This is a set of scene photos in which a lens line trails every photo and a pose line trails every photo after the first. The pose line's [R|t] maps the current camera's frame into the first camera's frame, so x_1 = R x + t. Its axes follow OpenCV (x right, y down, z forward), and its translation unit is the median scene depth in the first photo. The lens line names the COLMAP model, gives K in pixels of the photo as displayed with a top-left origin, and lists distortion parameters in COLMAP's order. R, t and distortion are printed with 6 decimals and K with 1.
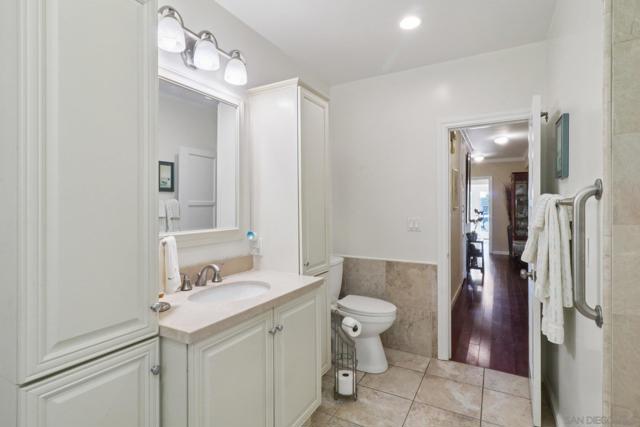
lens RADIAL K [[316.7, 0, 316.9], [0, 316.7, 211.2], [0, 0, 1]] dist [0.001841, 0.000578]
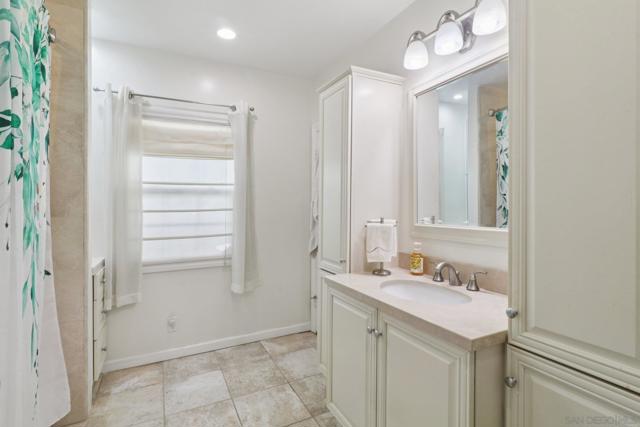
lens RADIAL K [[316.7, 0, 317.6], [0, 316.7, 210.4], [0, 0, 1]] dist [0.001841, 0.000578]
pose [[-0.575901, -0.003948, -0.817510, 0.617320], [-0.011072, 0.999934, 0.002971, 0.016750], [0.817445, 0.010763, -0.575906, 1.195945]]
